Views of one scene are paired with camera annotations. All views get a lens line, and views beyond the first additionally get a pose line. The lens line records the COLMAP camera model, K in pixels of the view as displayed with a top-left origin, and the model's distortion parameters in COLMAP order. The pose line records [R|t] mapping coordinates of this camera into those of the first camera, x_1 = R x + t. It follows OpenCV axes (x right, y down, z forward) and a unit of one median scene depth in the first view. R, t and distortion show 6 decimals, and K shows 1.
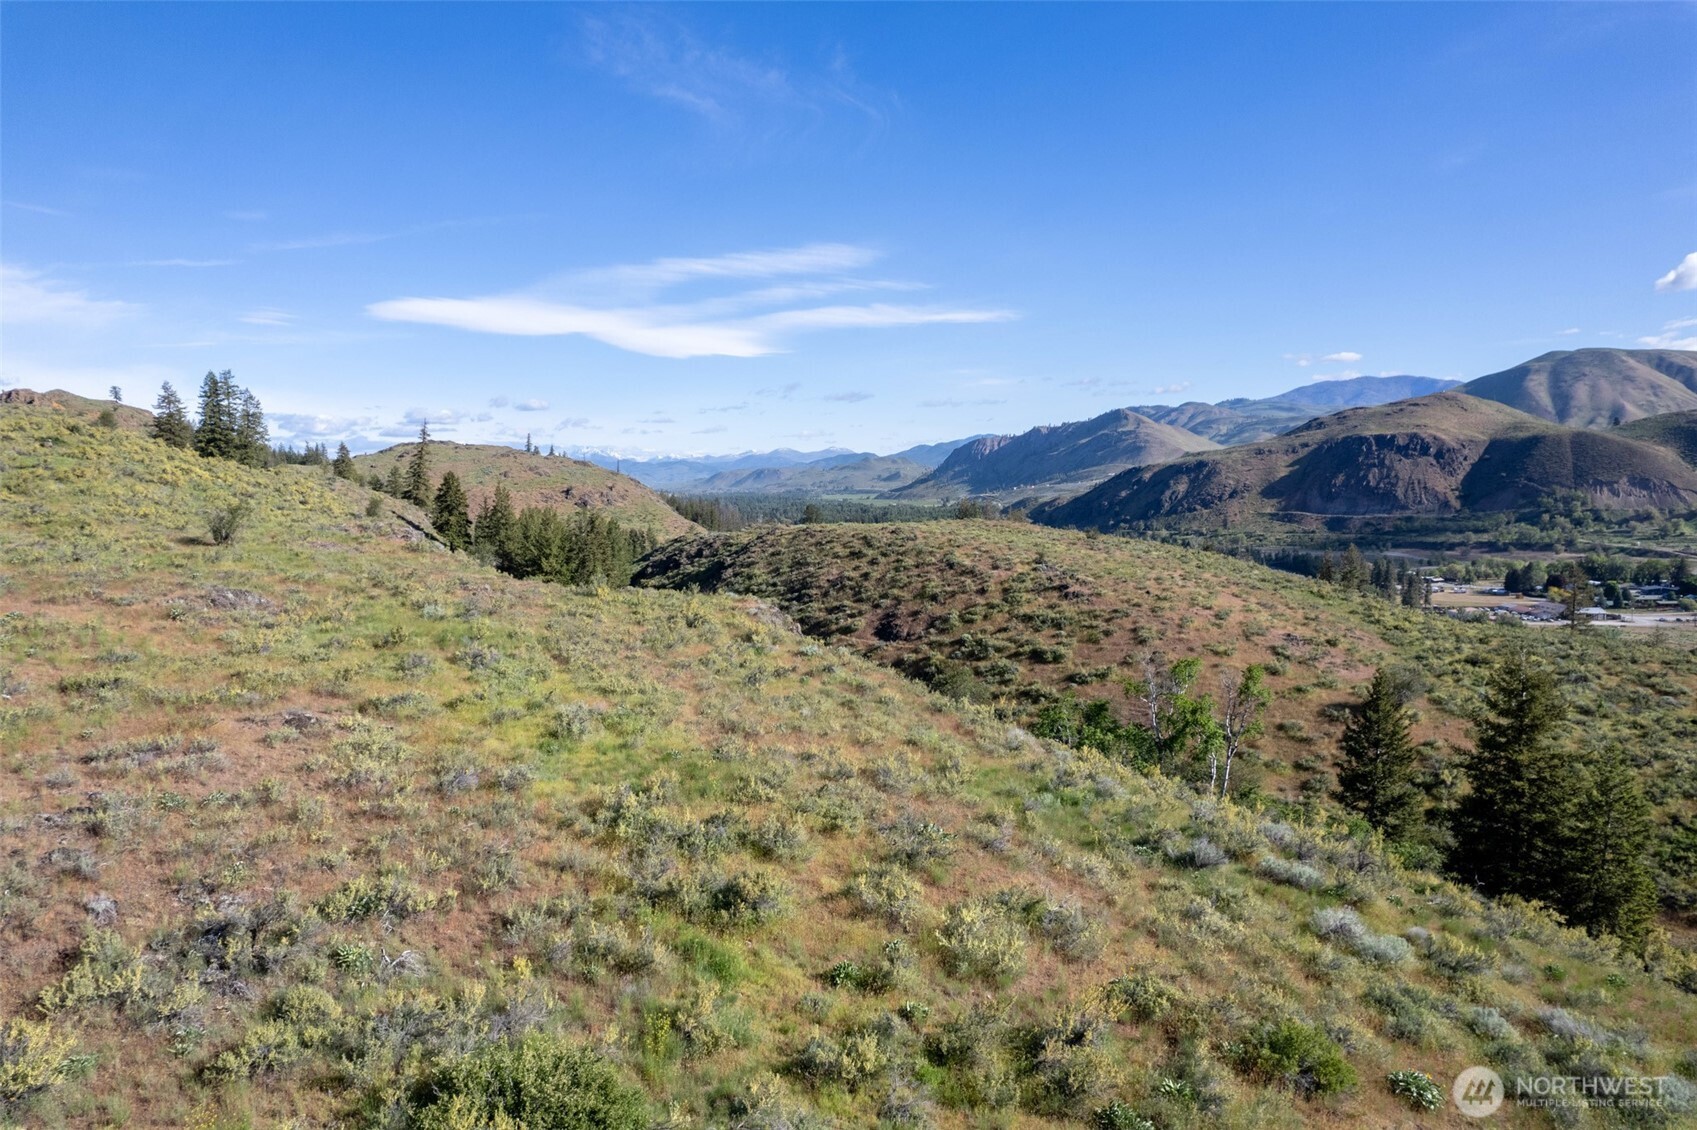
lens RADIAL K [[1084.8, 0, 843.0], [0, 1084.8, 555.3], [0, 0, 1]] dist [-0.079241, 0.072052]
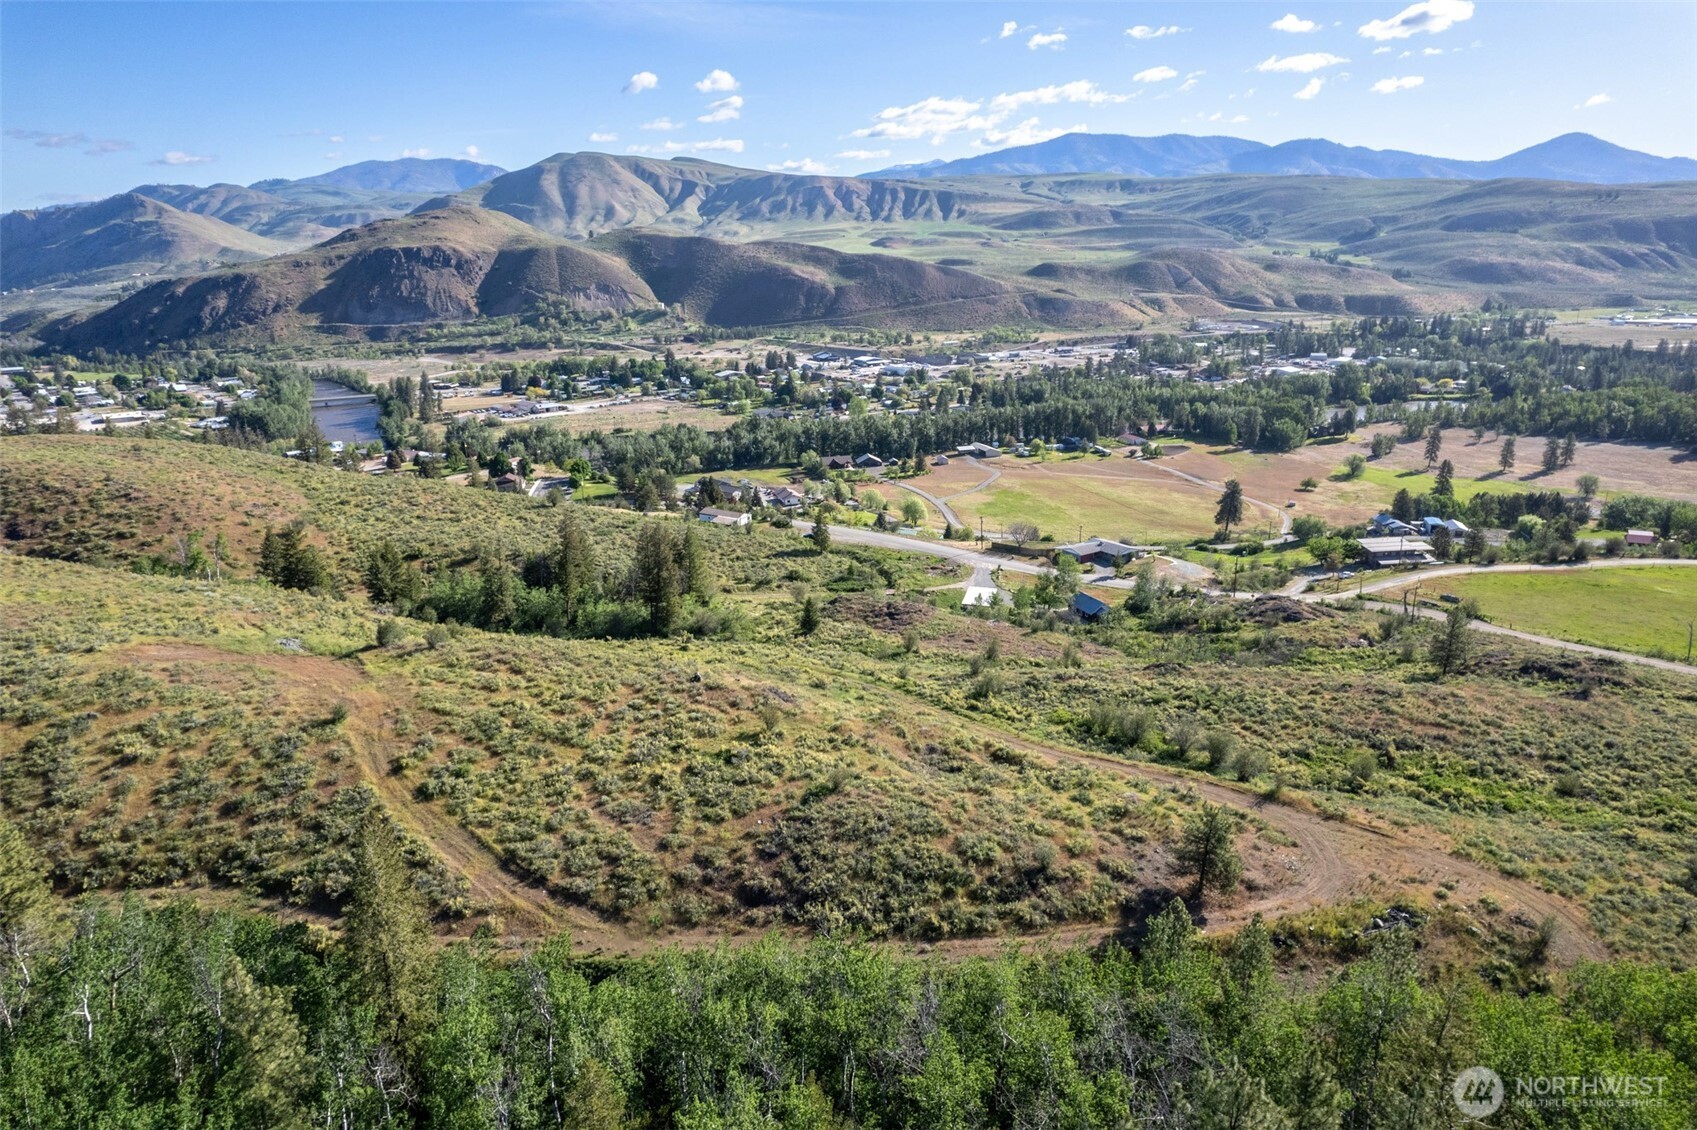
lens RADIAL K [[1084.8, 0, 845.0], [0, 1084.8, 561.0], [0, 0, 1]] dist [-0.079241, 0.072052]
pose [[0.686213, -0.202936, 0.698519, -0.031190], [0.057459, 0.972417, 0.226063, -0.025215], [-0.725128, -0.114991, 0.678945, -0.144602]]
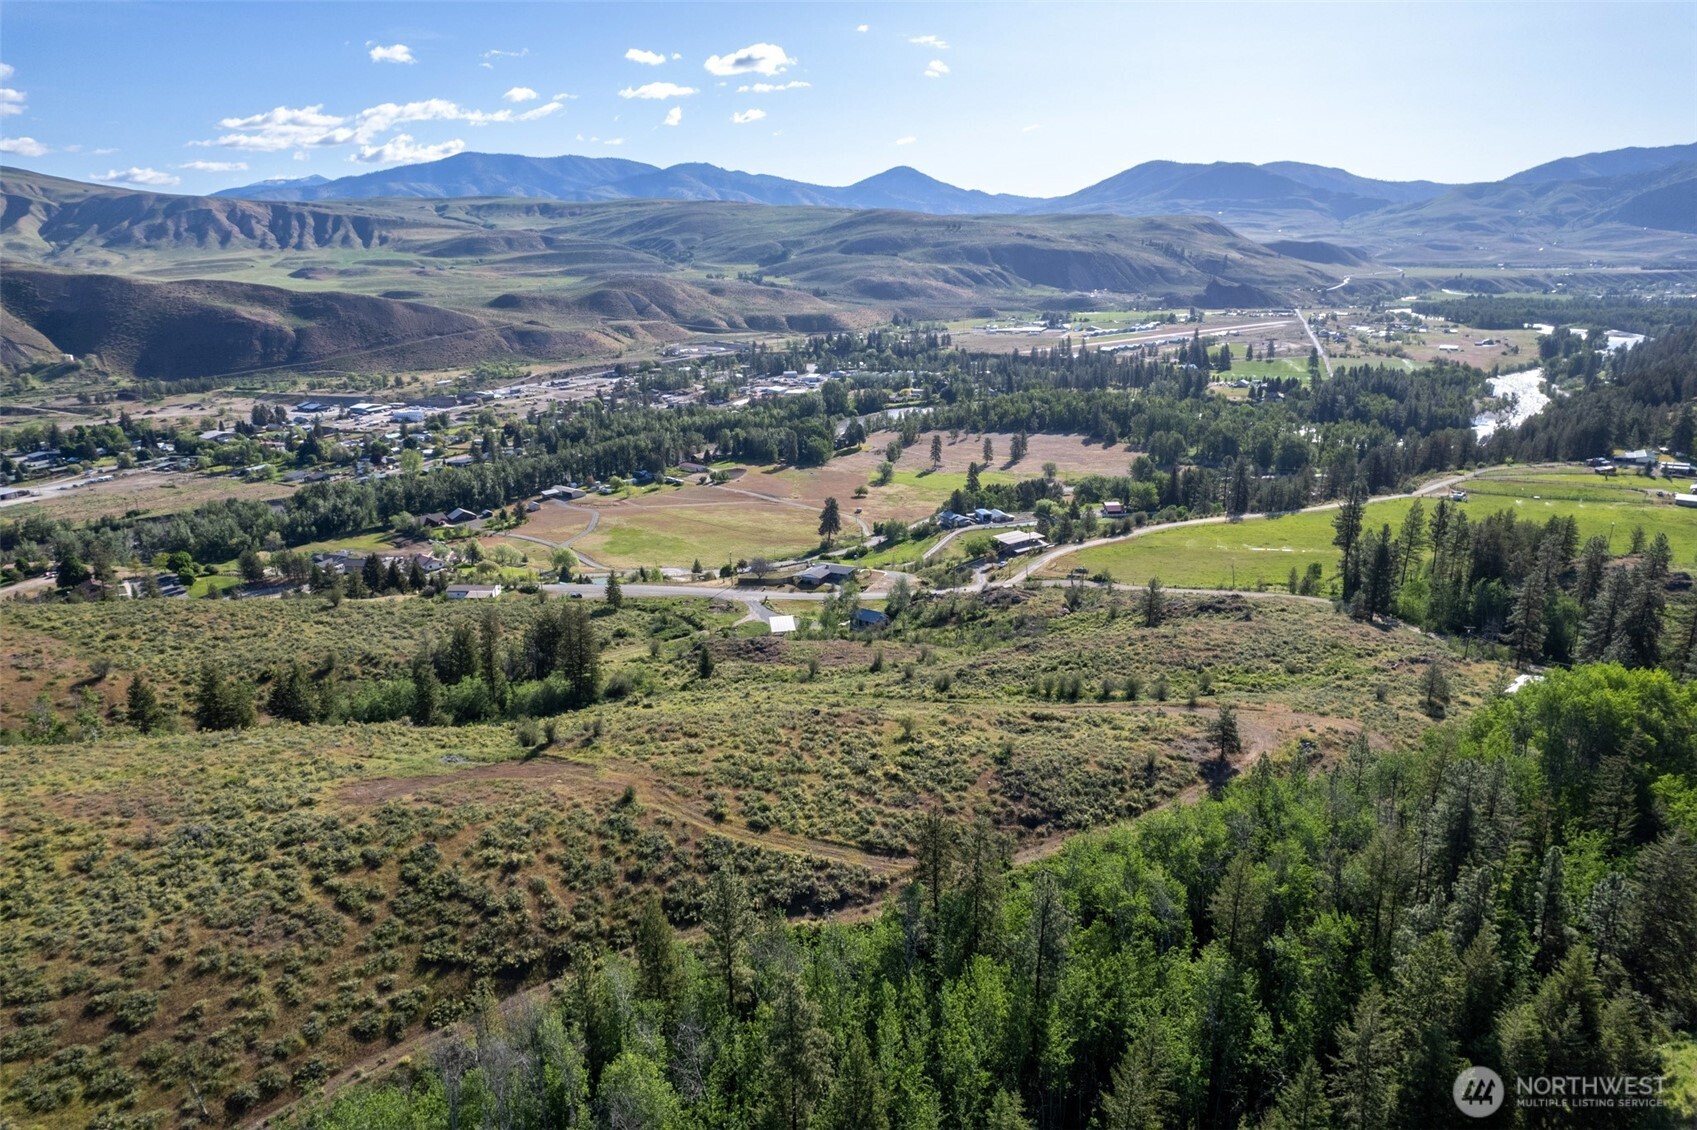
lens RADIAL K [[1084.8, 0, 844.2], [0, 1084.8, 560.0], [0, 0, 1]] dist [-0.079241, 0.072052]
pose [[0.229900, -0.258815, 0.938169, -0.105700], [0.081110, 0.965732, 0.246543, -0.047535], [-0.969828, 0.019415, 0.243015, -0.095550]]
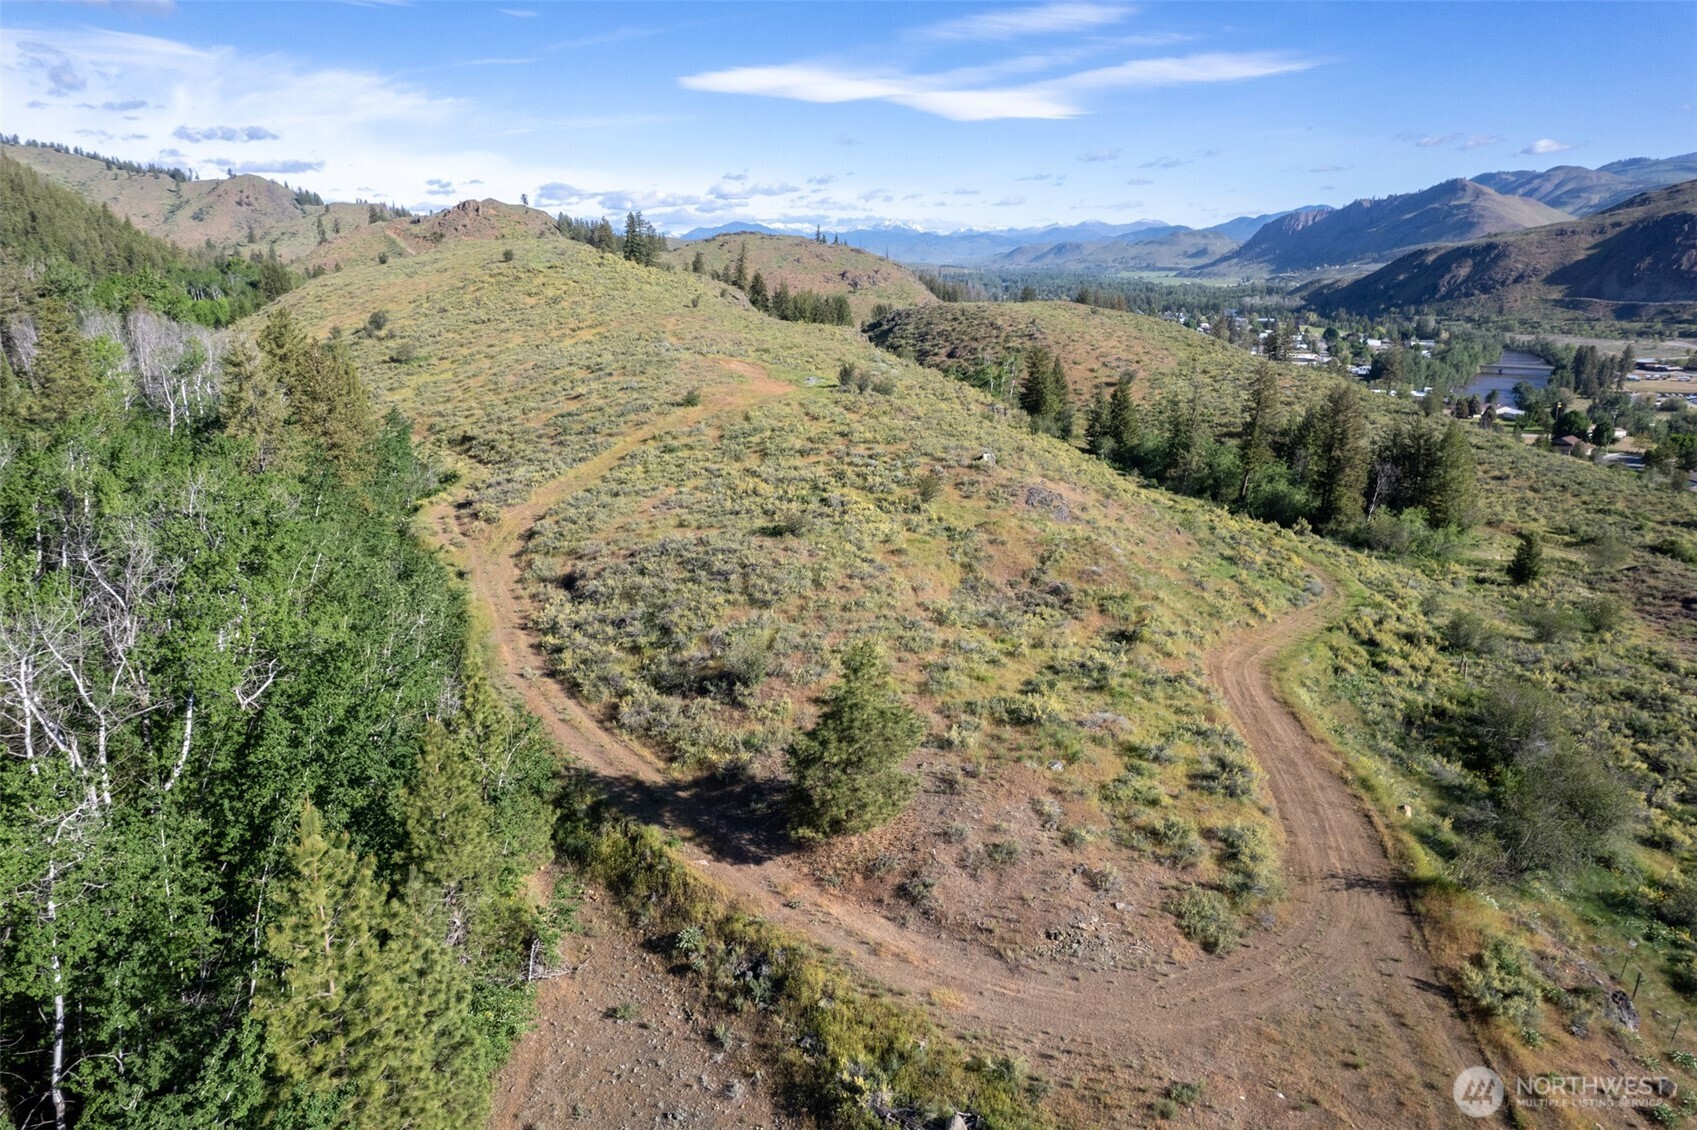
lens RADIAL K [[1084.8, 0, 843.6], [0, 1084.8, 560.6], [0, 0, 1]] dist [-0.079241, 0.072052]
pose [[0.963048, 0.073573, -0.259087, 0.052944], [-0.018397, 0.977689, 0.209251, 0.003258], [0.268702, -0.196752, 0.942915, -0.145719]]
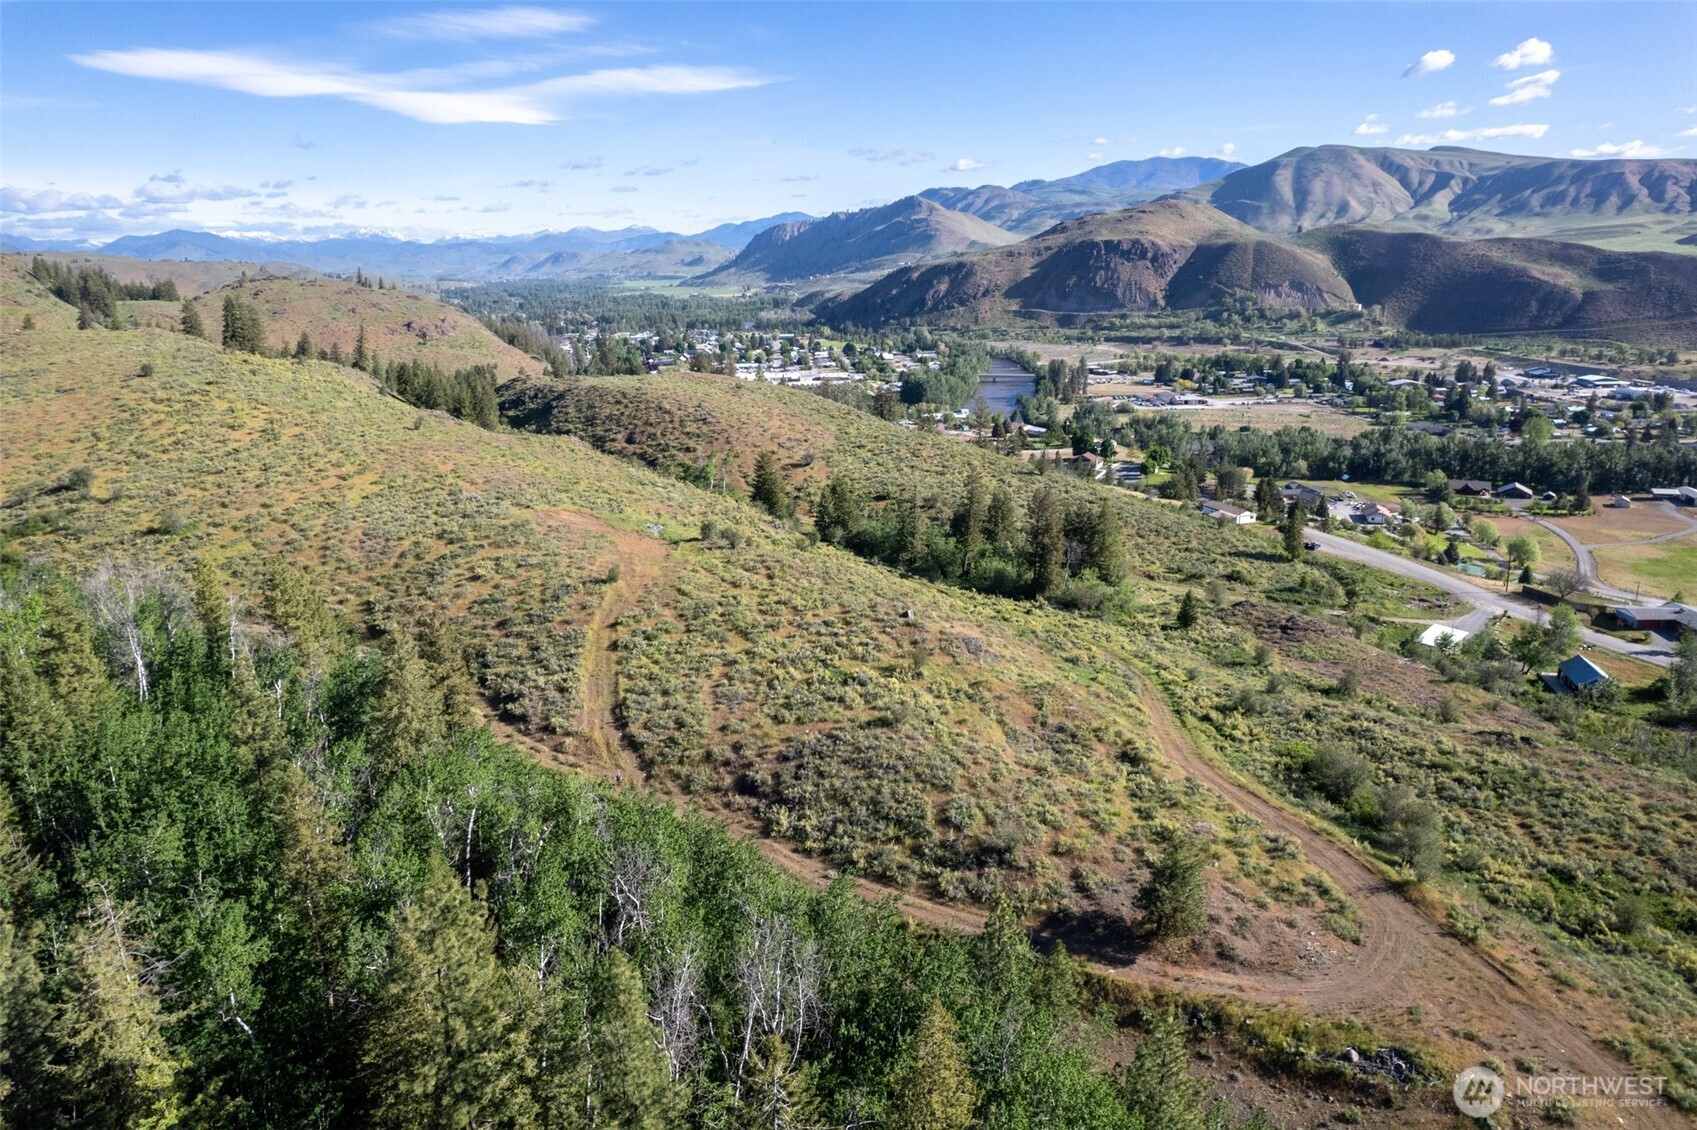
lens RADIAL K [[1084.8, 0, 844.9], [0, 1084.8, 562.1], [0, 0, 1]] dist [-0.079241, 0.072052]
pose [[0.984703, -0.050930, 0.166633, 0.011882], [0.015938, 0.978647, 0.204928, -0.017714], [-0.173512, -0.199138, 0.964488, -0.170345]]
